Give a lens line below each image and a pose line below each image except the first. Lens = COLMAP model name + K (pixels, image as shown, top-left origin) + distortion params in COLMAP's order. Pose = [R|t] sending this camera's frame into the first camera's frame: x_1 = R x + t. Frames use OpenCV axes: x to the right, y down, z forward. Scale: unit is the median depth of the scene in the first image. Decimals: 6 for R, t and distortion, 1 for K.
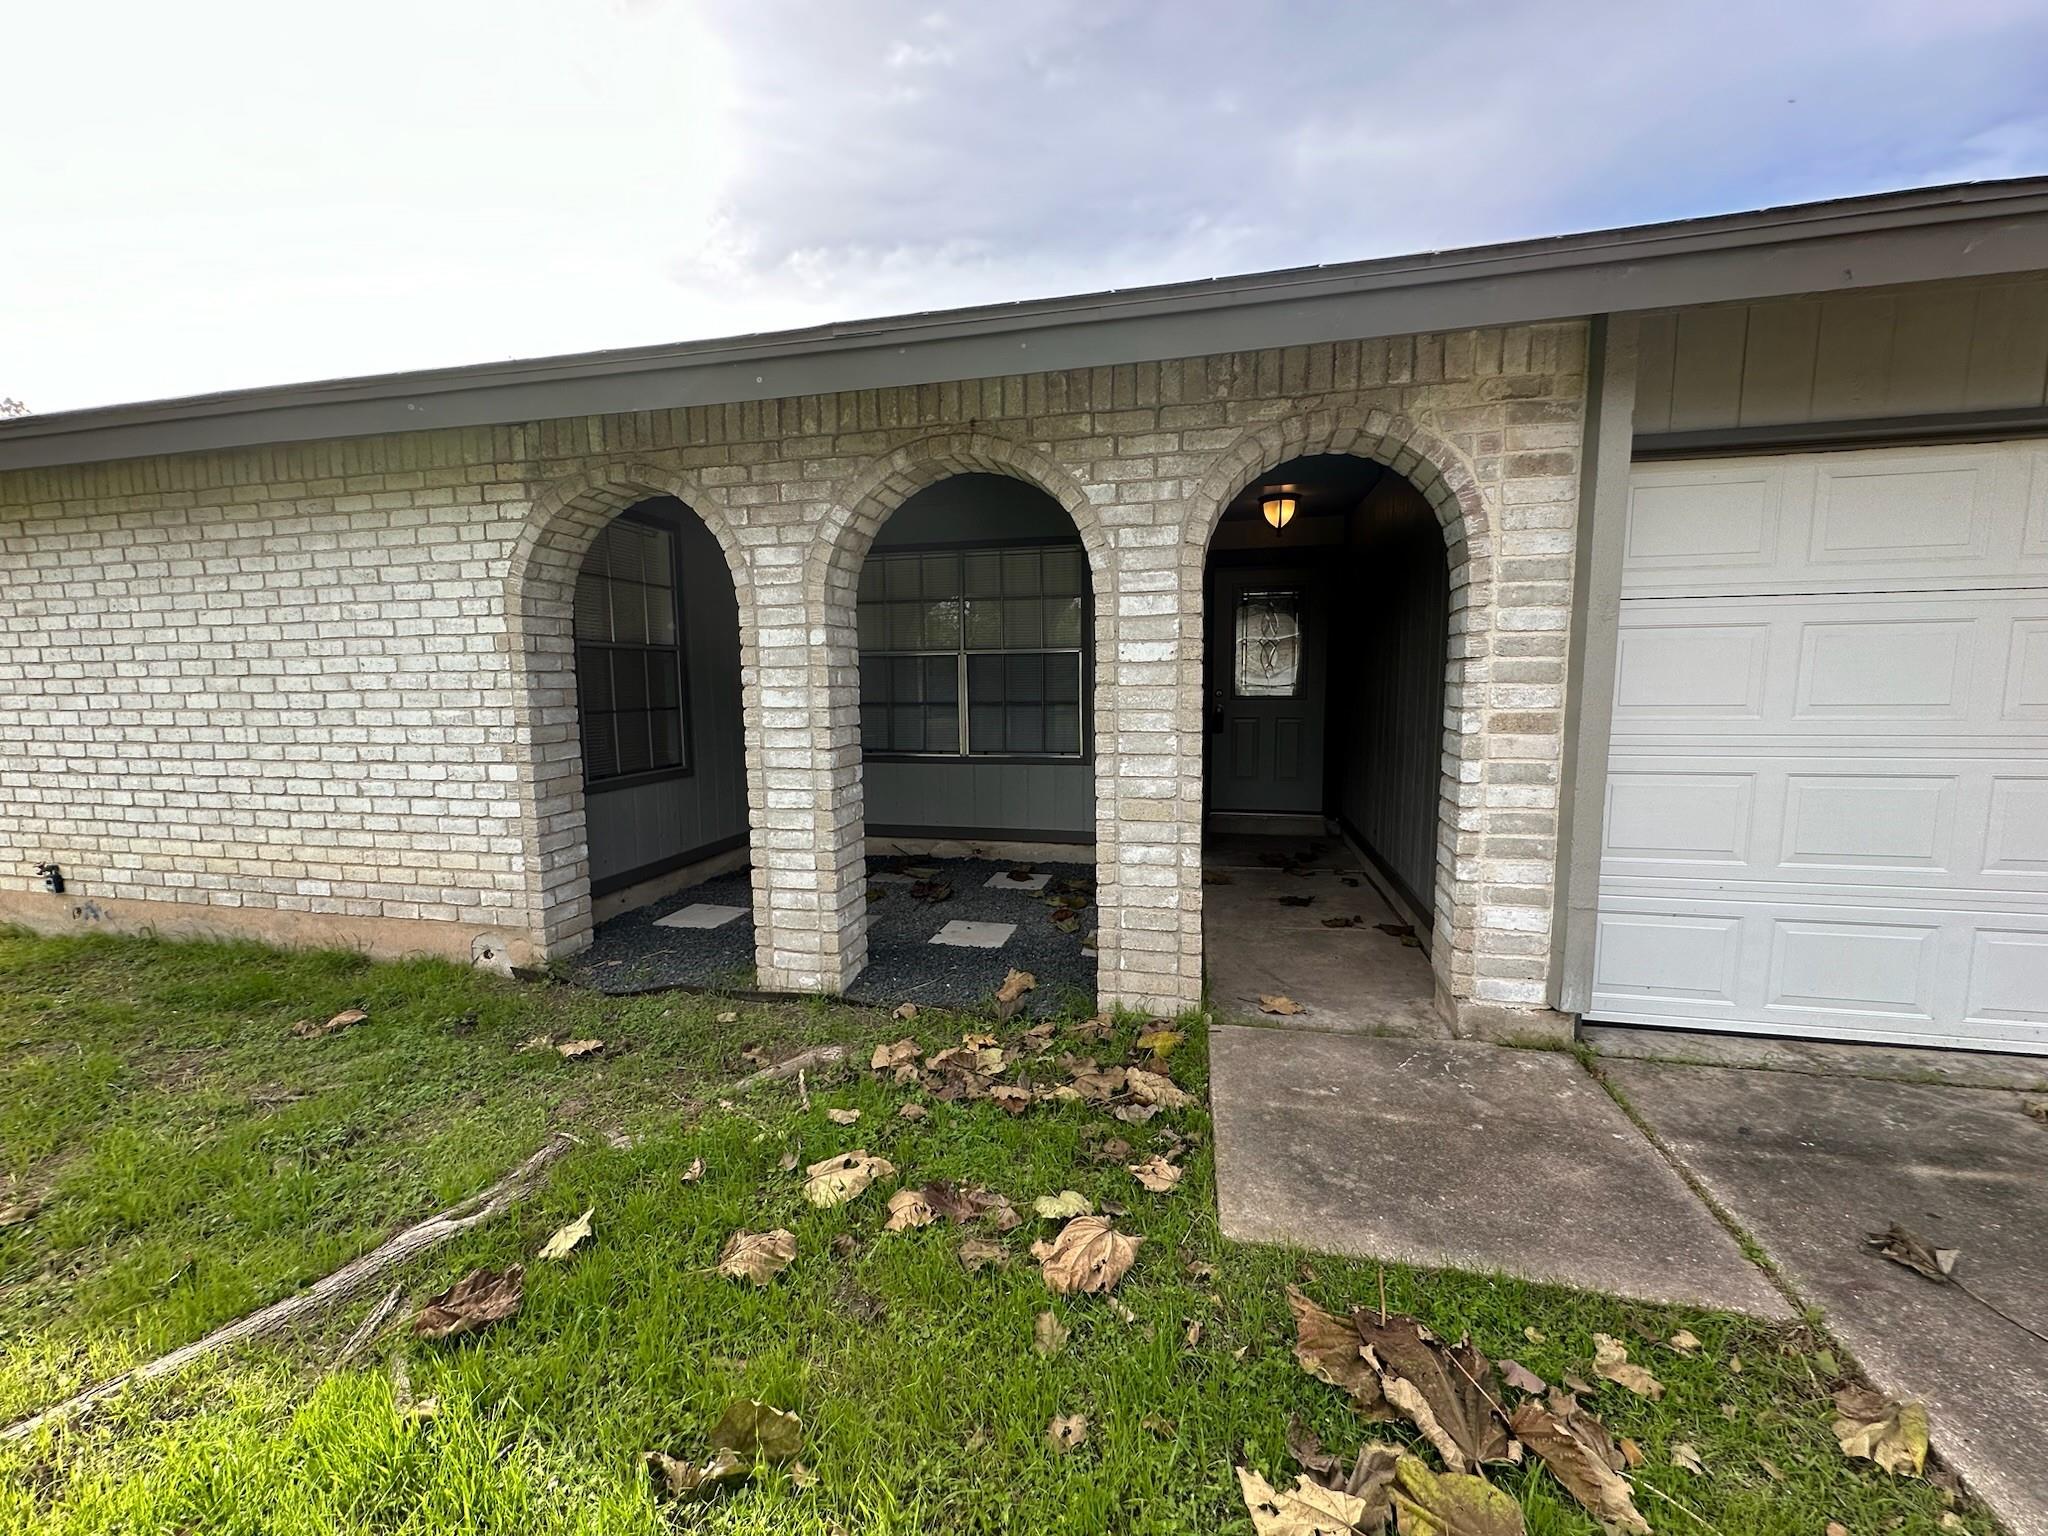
lens RADIAL K [[817.4, 0, 1024.2], [0, 817.4, 766.6], [0, 0, 1]] dist [-0.000979, -0.000098]
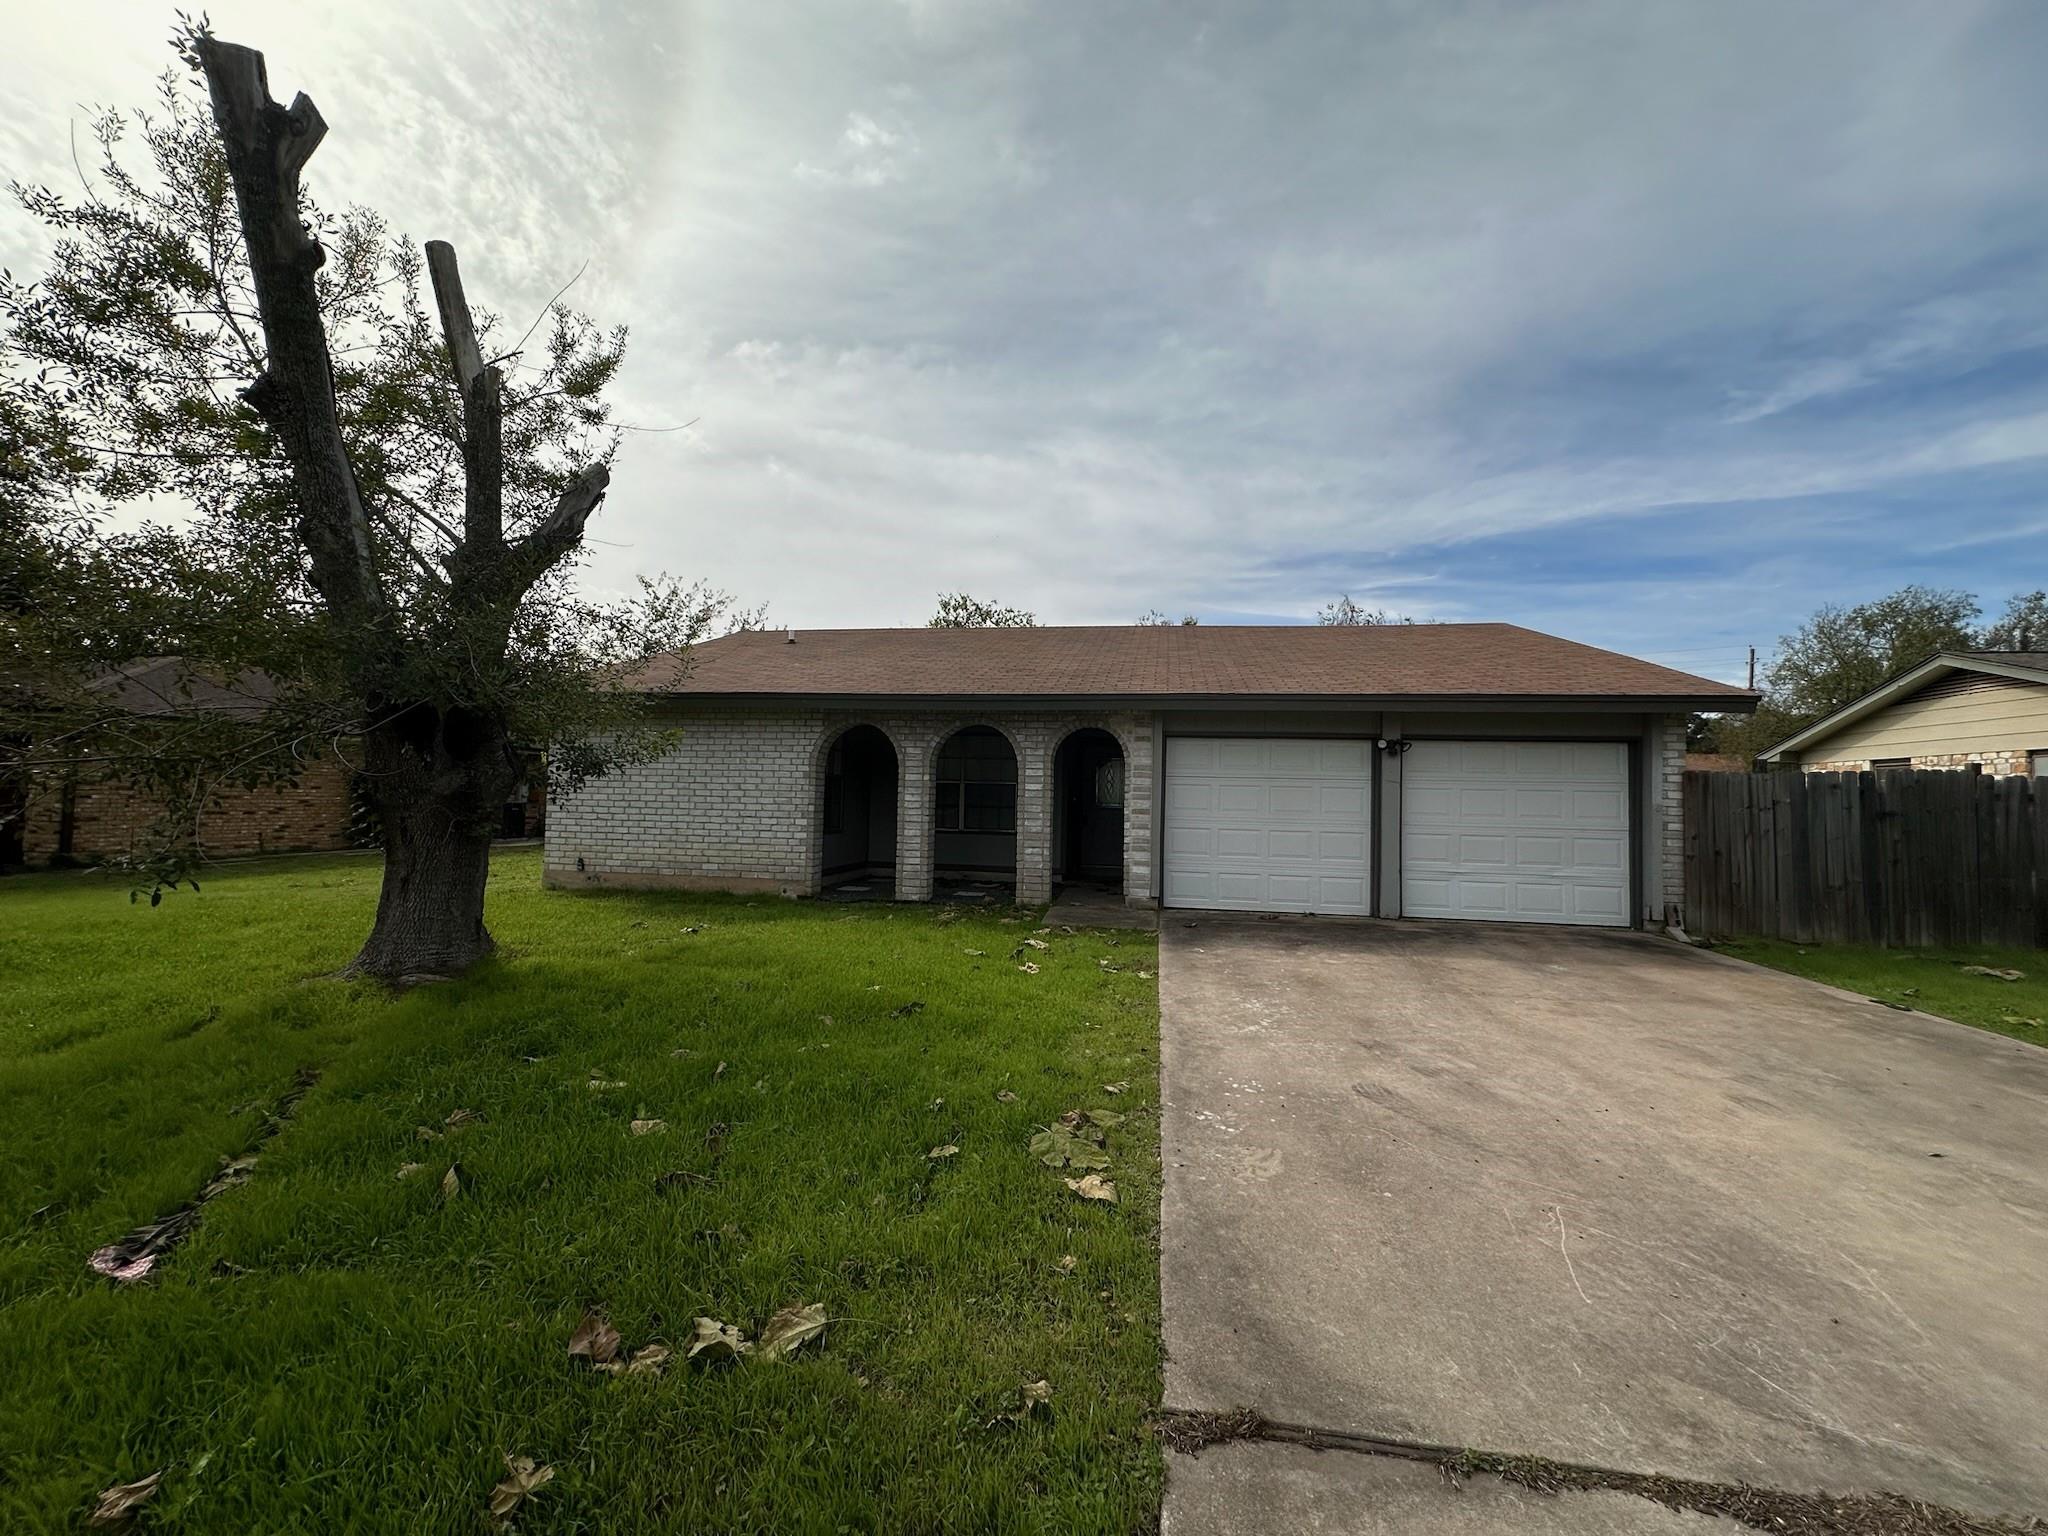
lens RADIAL K [[817.4, 0, 1024.2], [0, 817.4, 766.6], [0, 0, 1]] dist [-0.000979, -0.000098]
pose [[0.997510, 0.036750, 0.060195, -0.072255], [-0.027403, 0.988407, -0.149334, 0.223940], [-0.064985, 0.147313, 0.986953, -1.860050]]
